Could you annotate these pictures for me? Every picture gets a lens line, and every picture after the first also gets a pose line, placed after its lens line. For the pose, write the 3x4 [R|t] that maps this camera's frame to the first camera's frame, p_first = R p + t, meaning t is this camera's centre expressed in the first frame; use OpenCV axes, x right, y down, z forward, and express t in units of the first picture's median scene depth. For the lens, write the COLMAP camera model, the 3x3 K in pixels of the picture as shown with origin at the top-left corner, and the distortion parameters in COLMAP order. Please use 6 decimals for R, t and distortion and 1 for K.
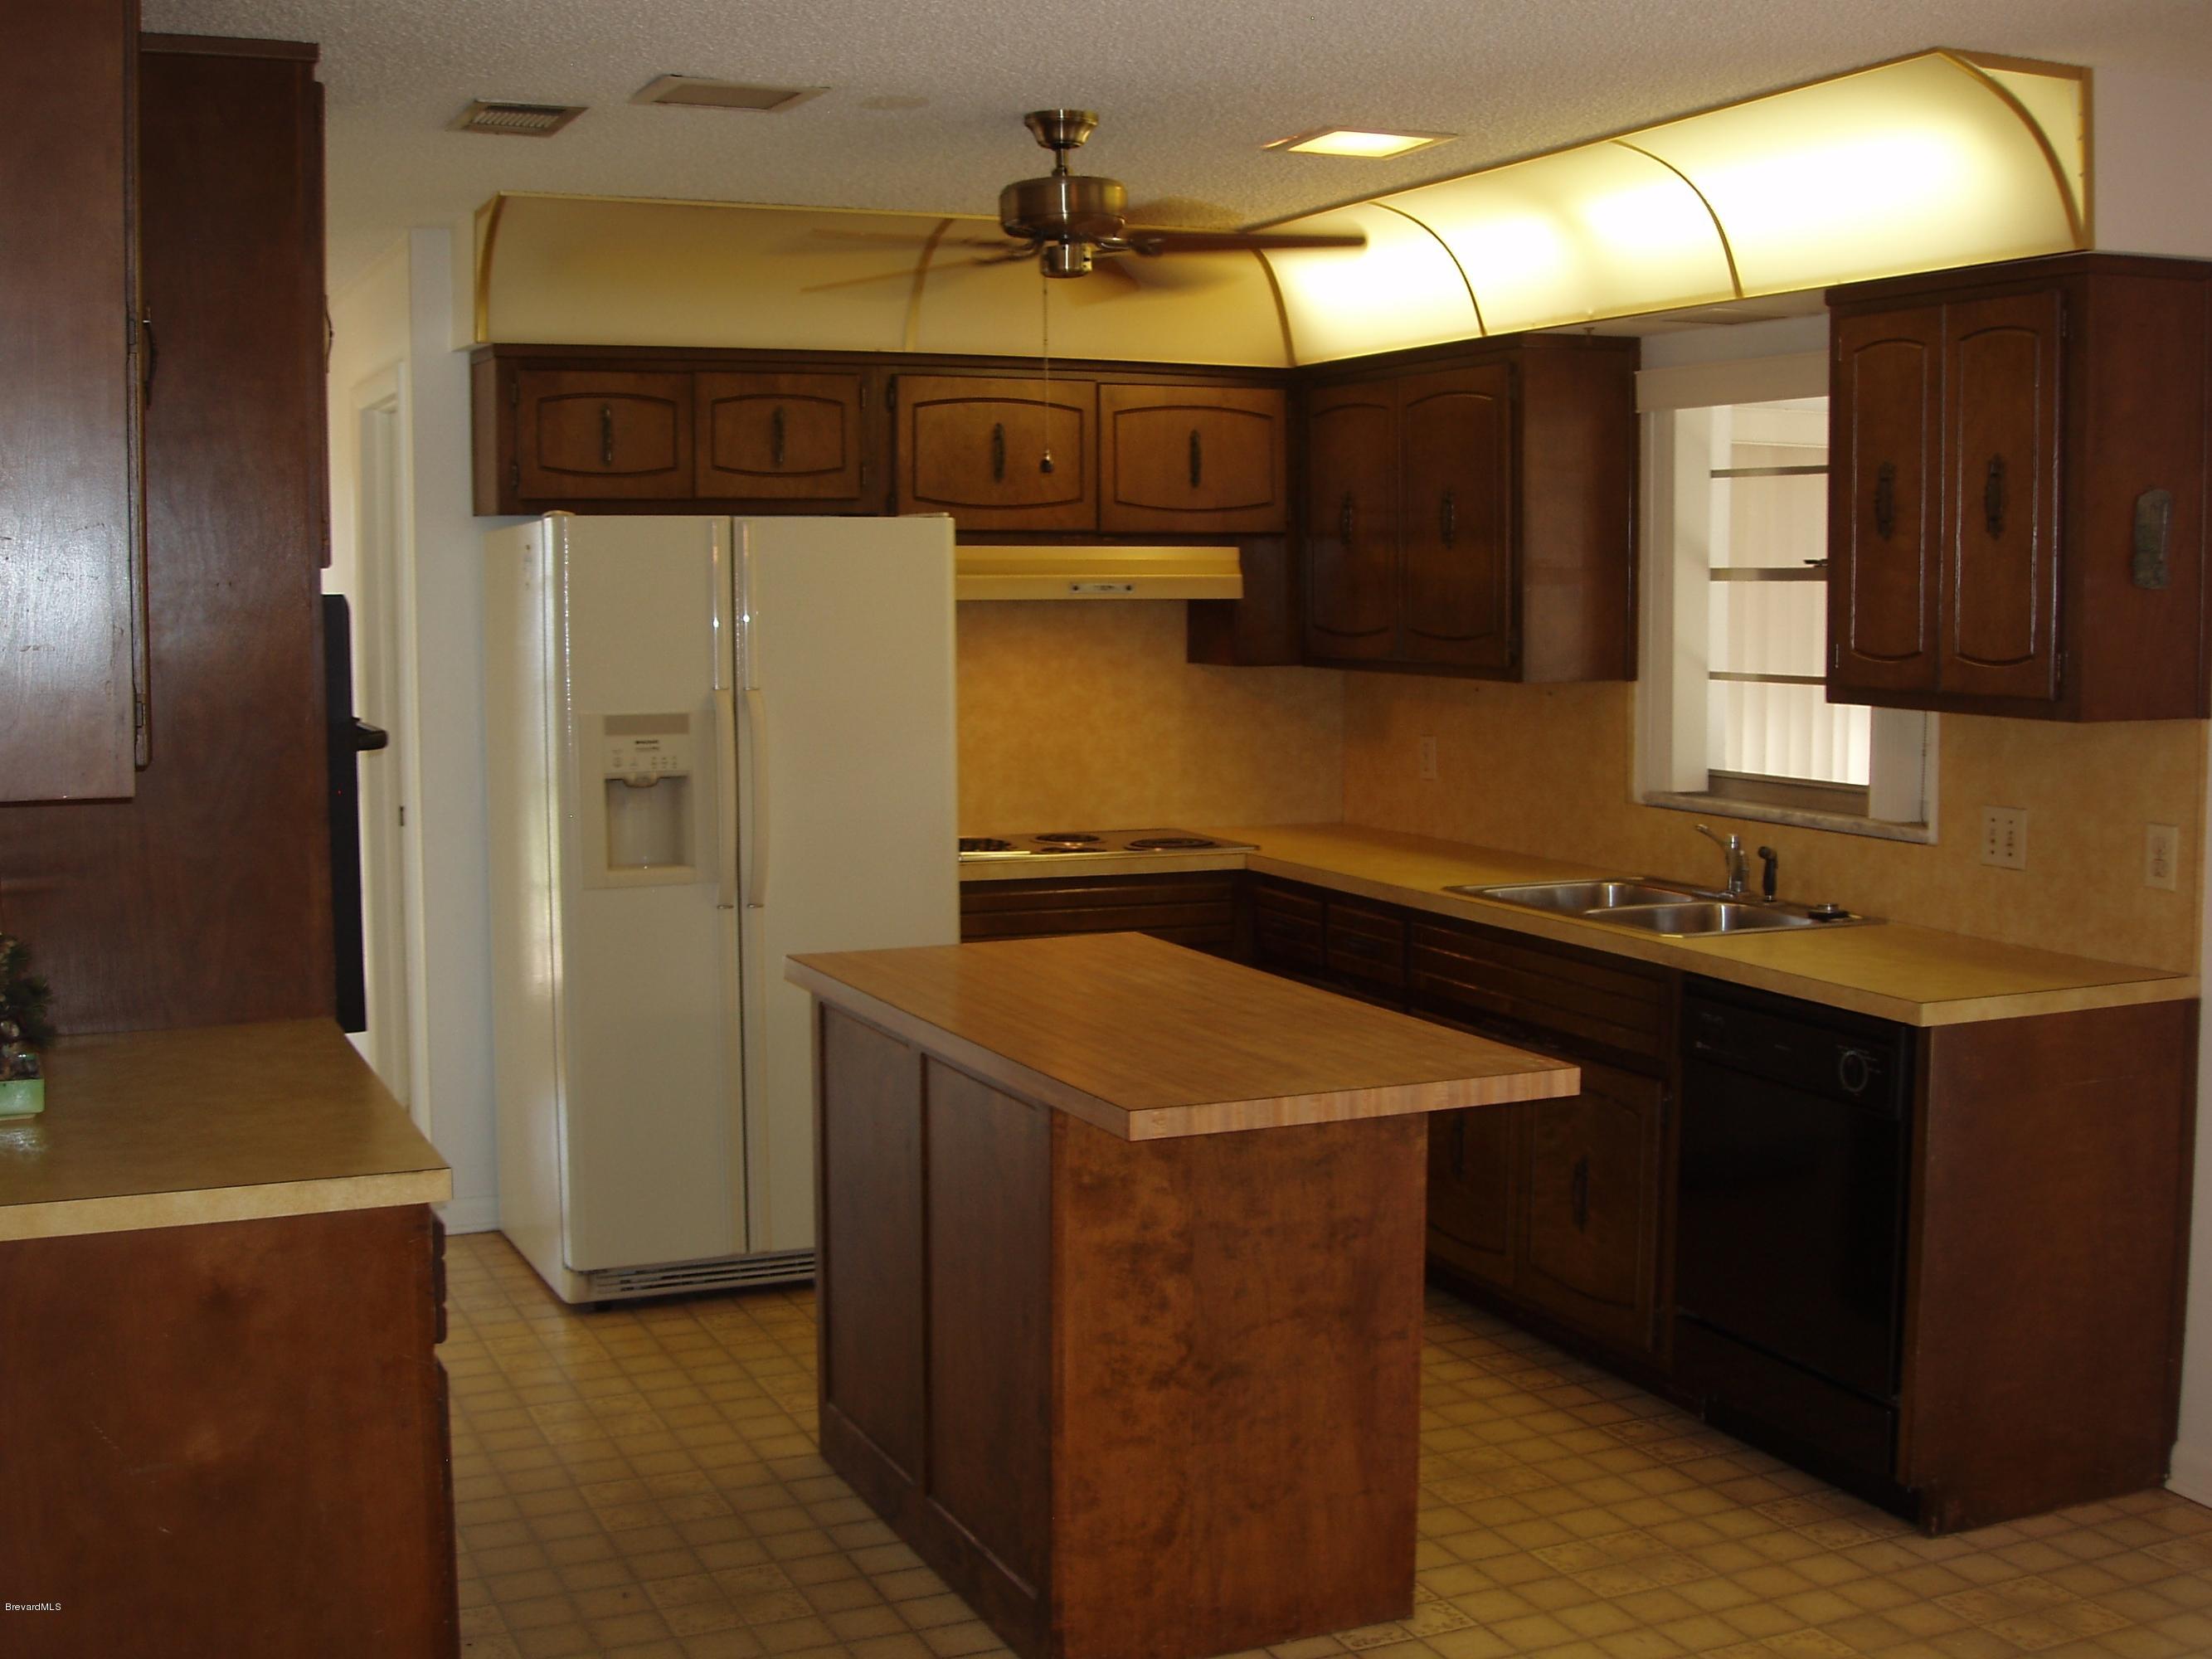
lens RADIAL K [[2543.3, 0, 1100.1], [0, 2543.3, 811.2], [0, 0, 1]] dist [-0.128259, 0.000000]
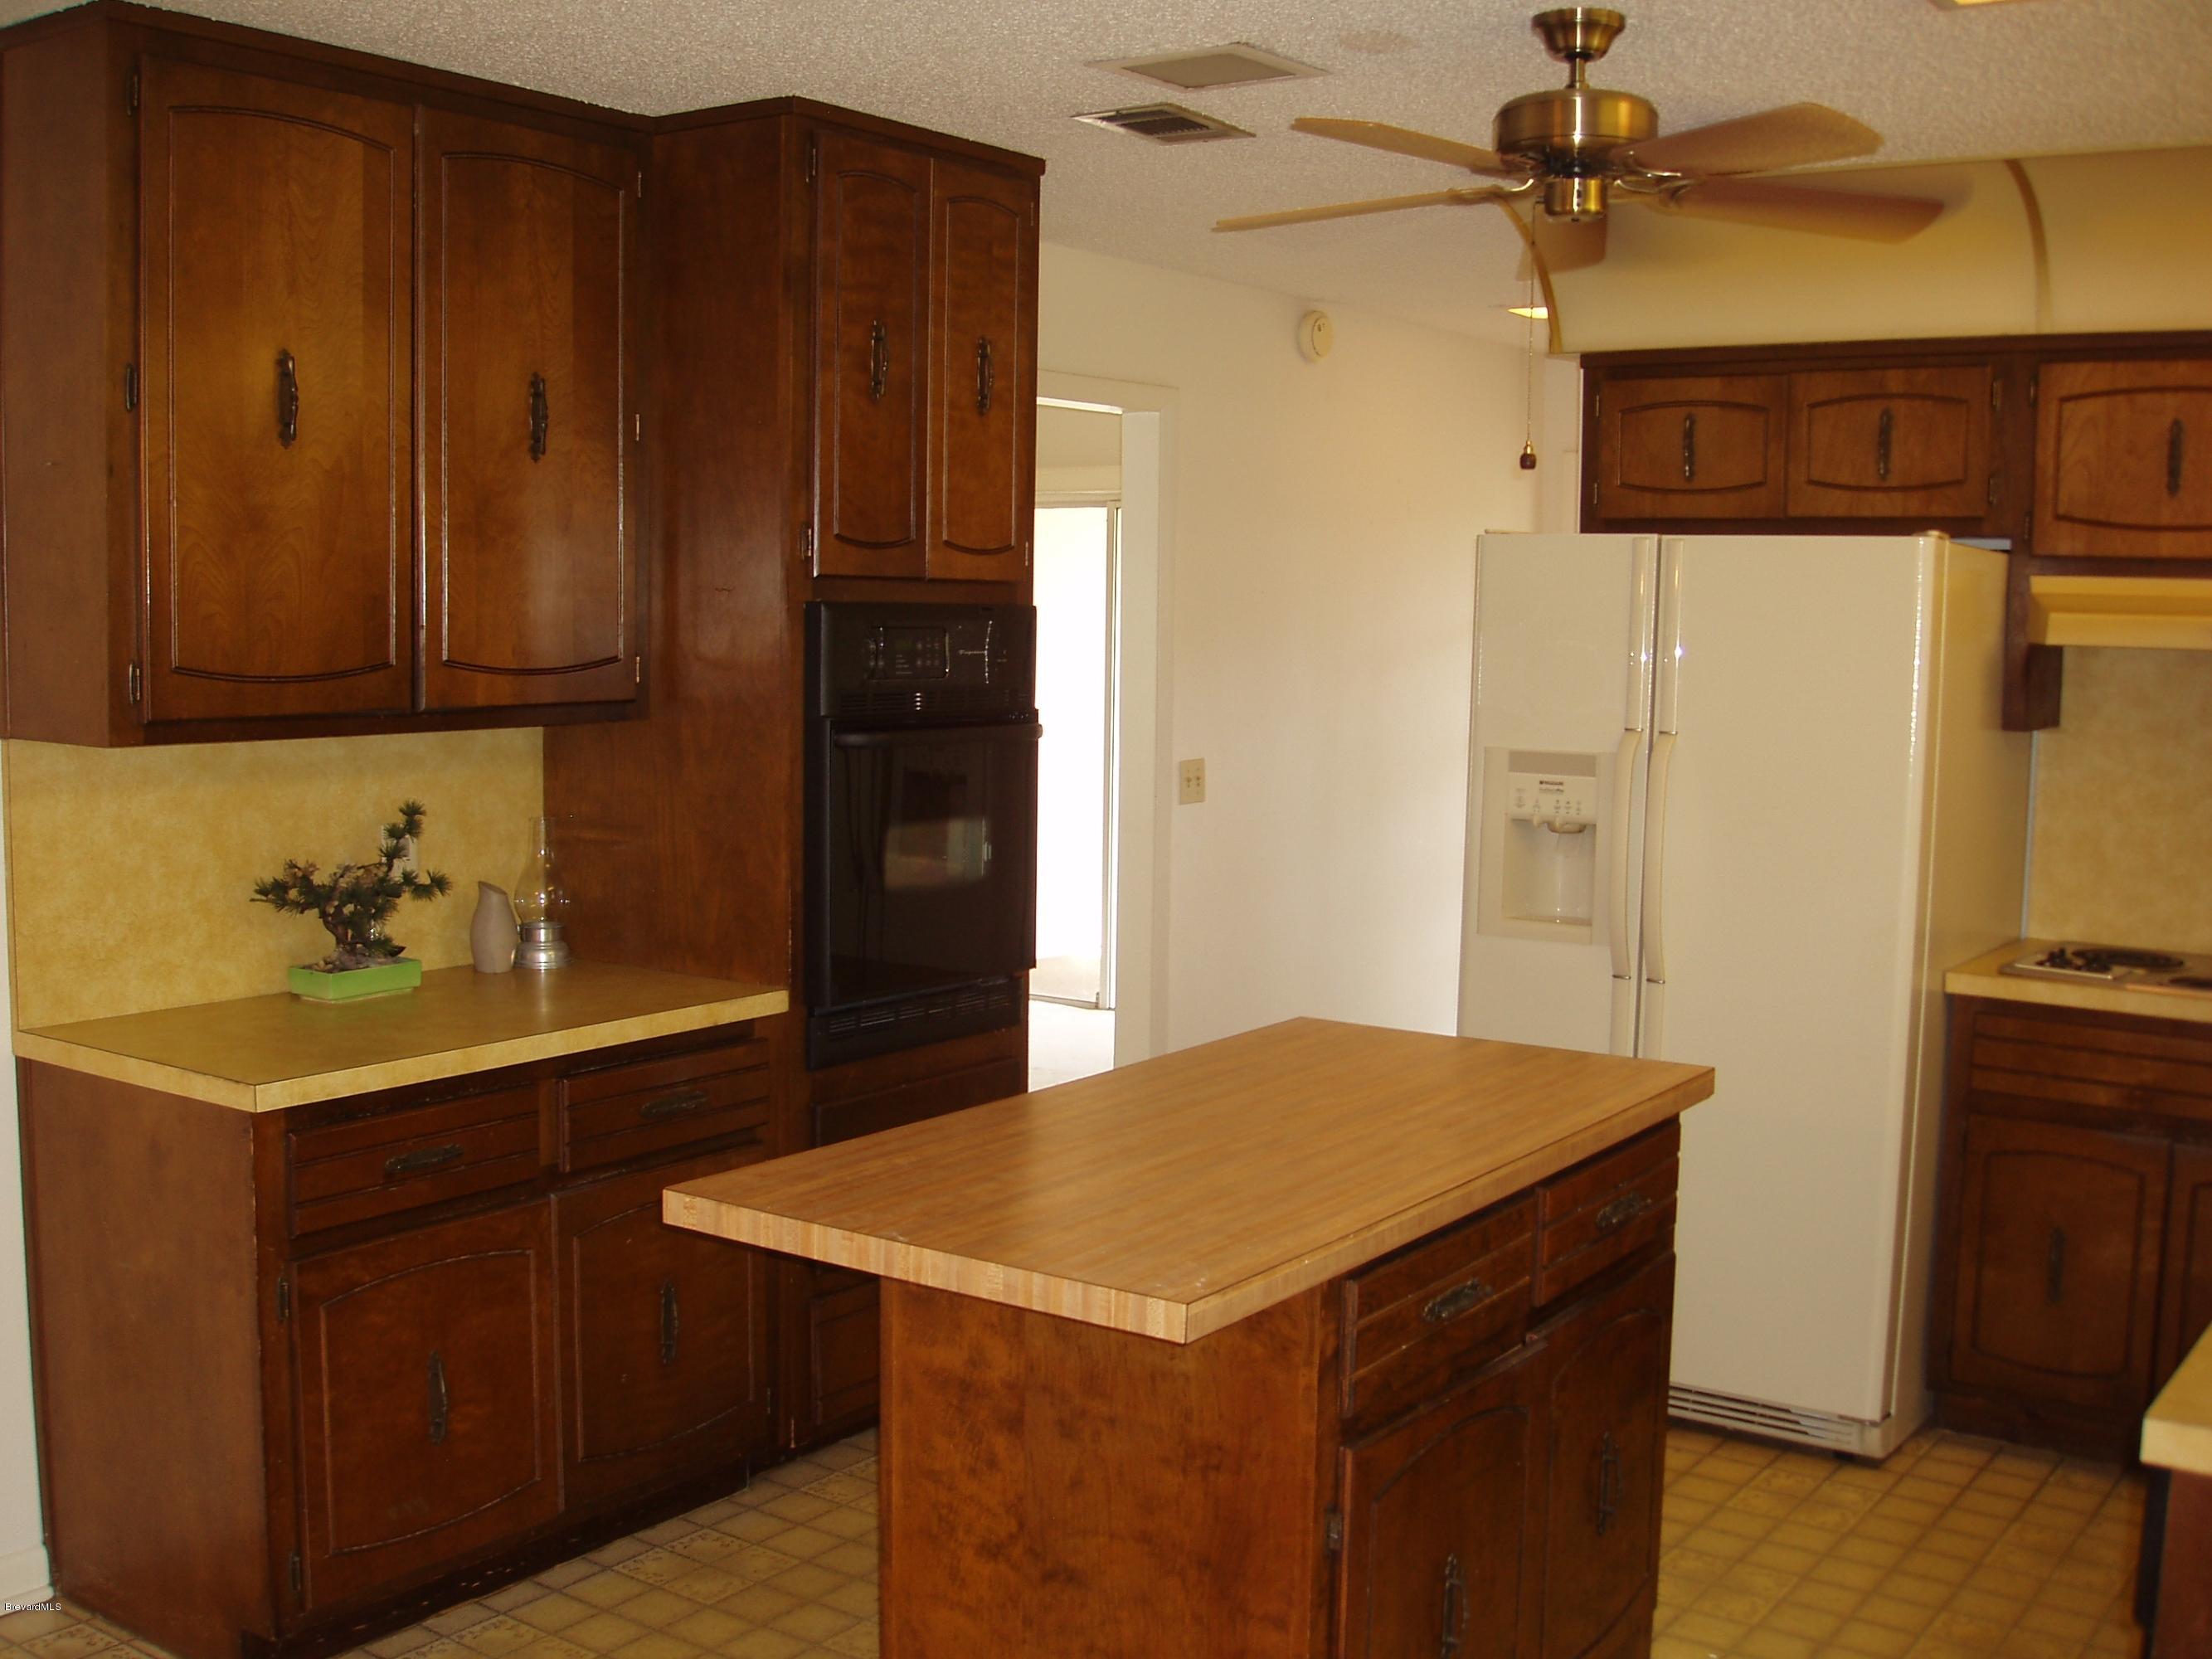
lens RADIAL K [[2362.4, 0, 1017.0], [0, 2362.4, 871.4], [0, 0, 1]] dist [-0.123068, 0.000000]
pose [[0.501891, 0.108657, -0.858079, 0.452221], [-0.097119, 0.992884, 0.068922, -0.035148], [0.859461, 0.048745, 0.508872, 0.408344]]
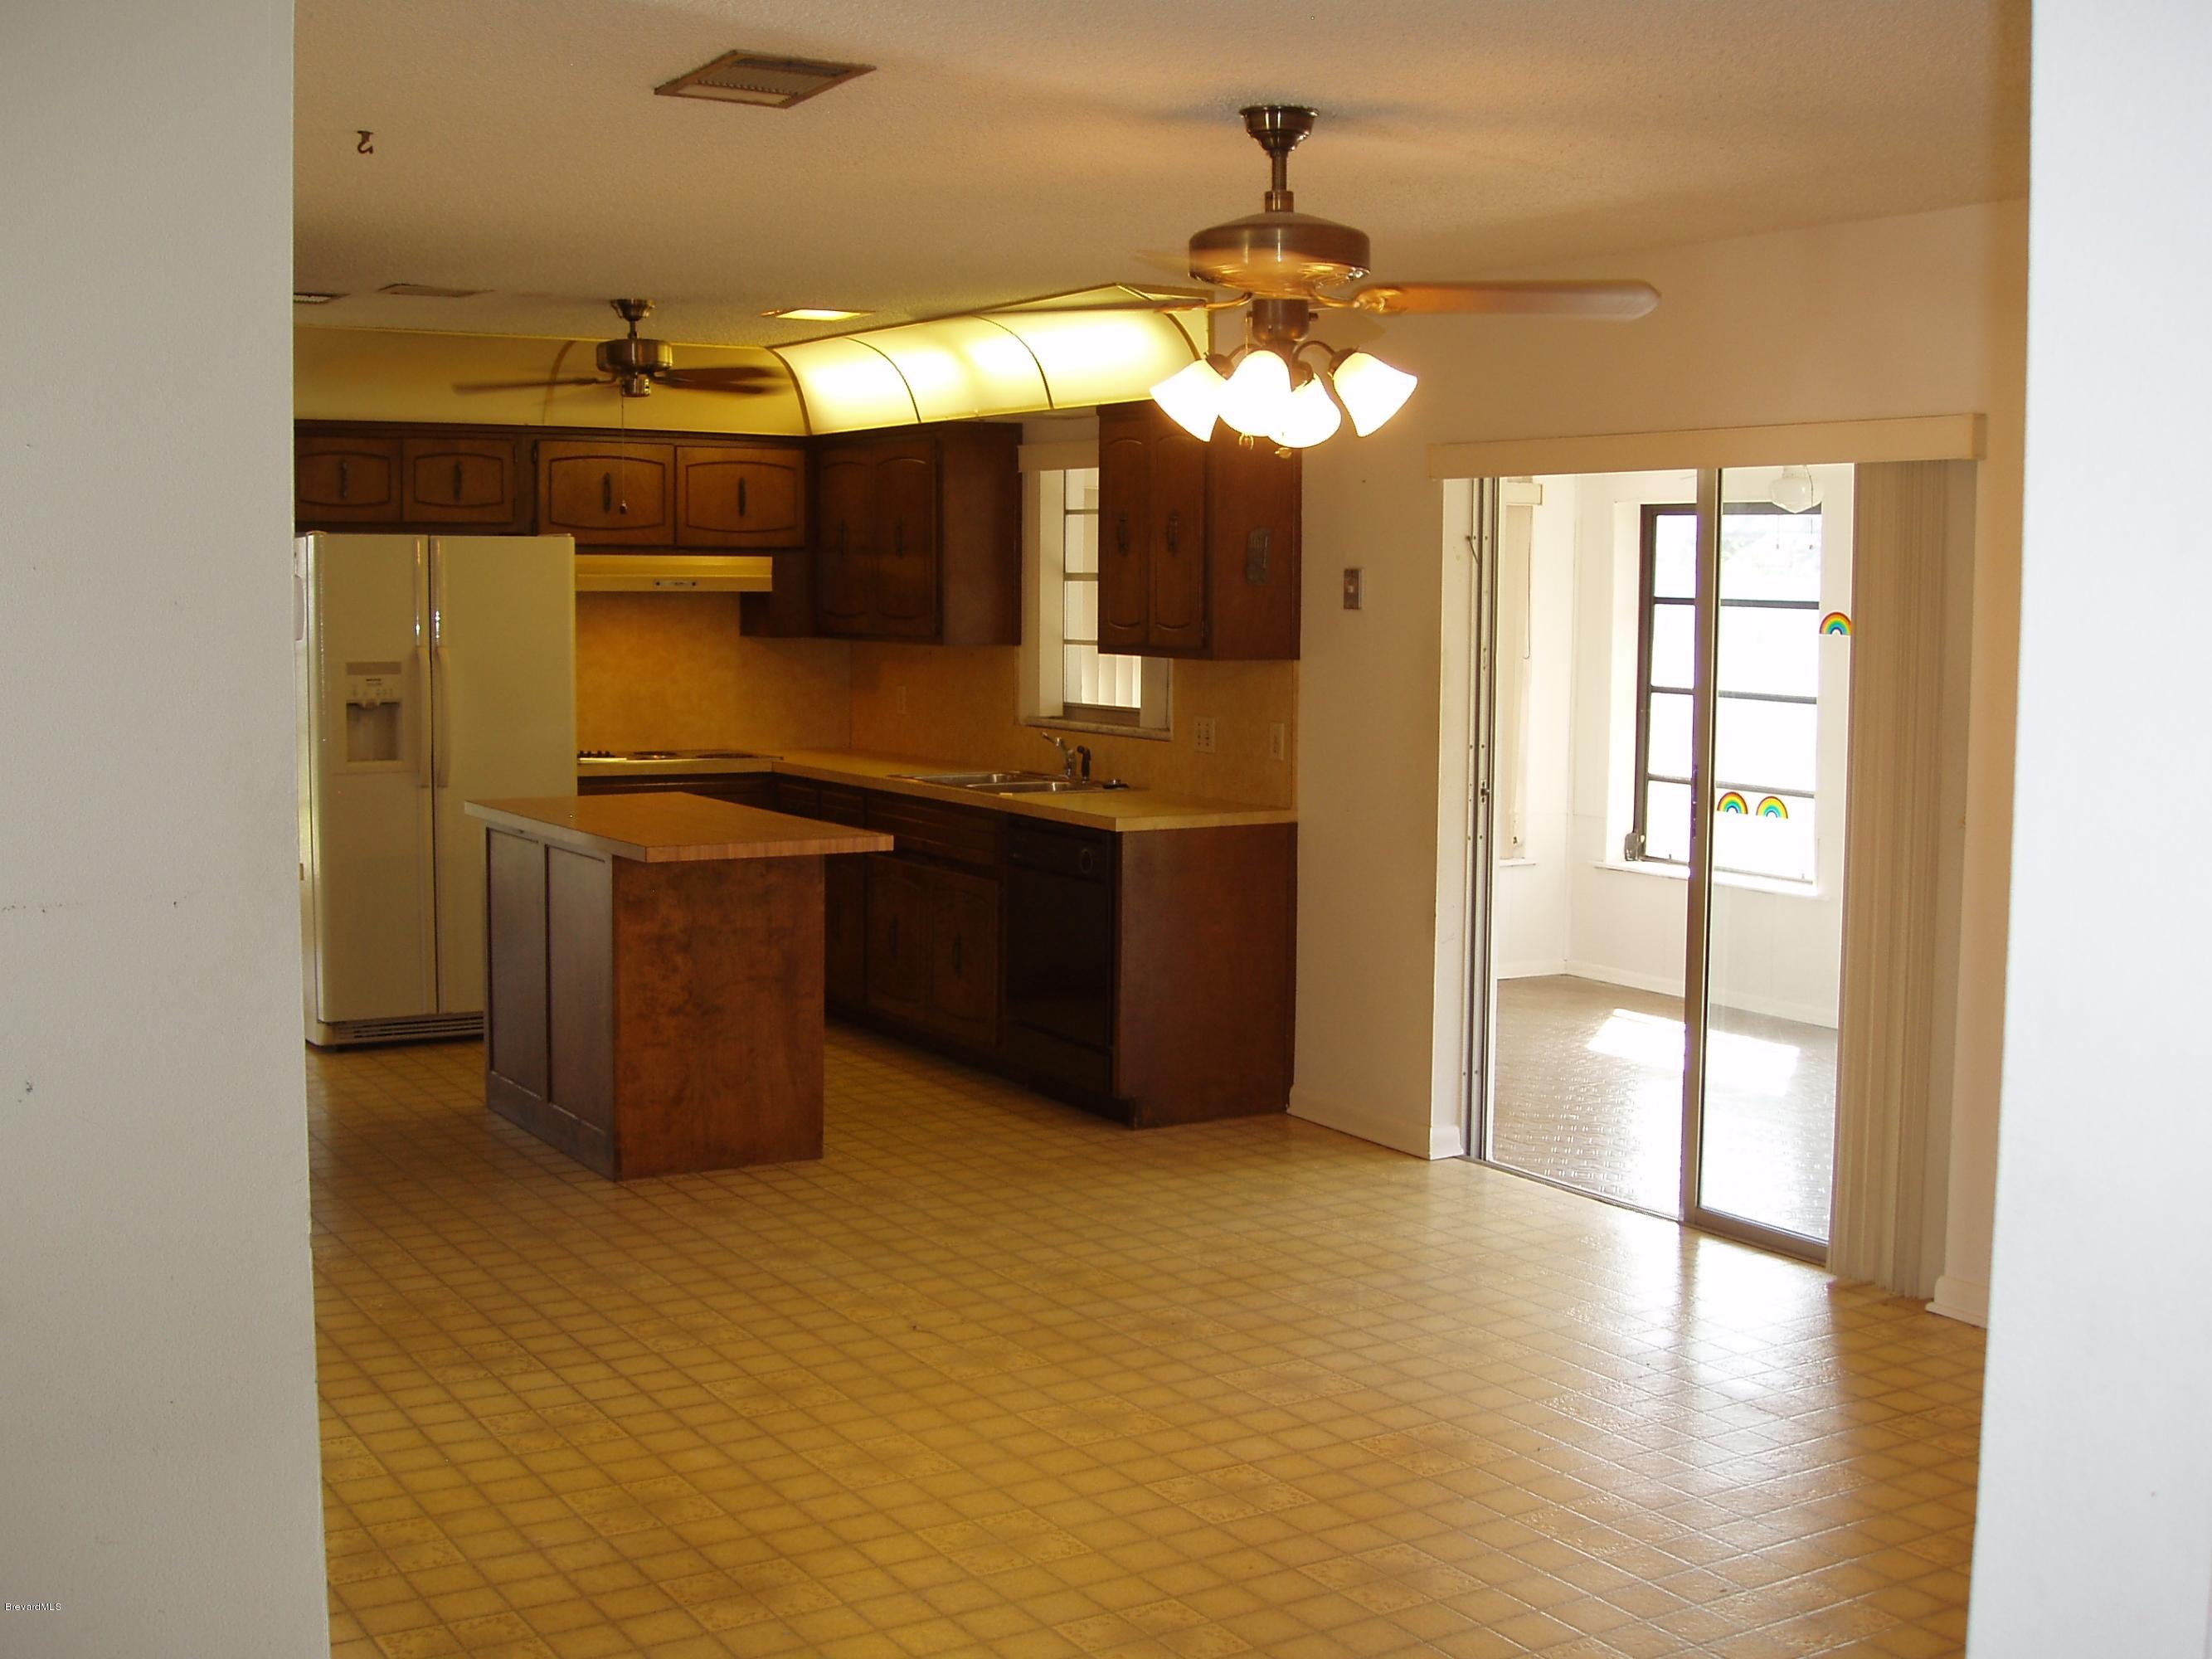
lens RADIAL K [[2543.3, 0, 1040.8], [0, 2543.3, 780.1], [0, 0, 1]] dist [-0.128259, 0.000000]
pose [[0.993991, 0.001309, 0.109454, 0.058932], [0.000244, 0.999900, -0.014173, 0.056431], [-0.109461, 0.014114, 0.993891, -0.581968]]
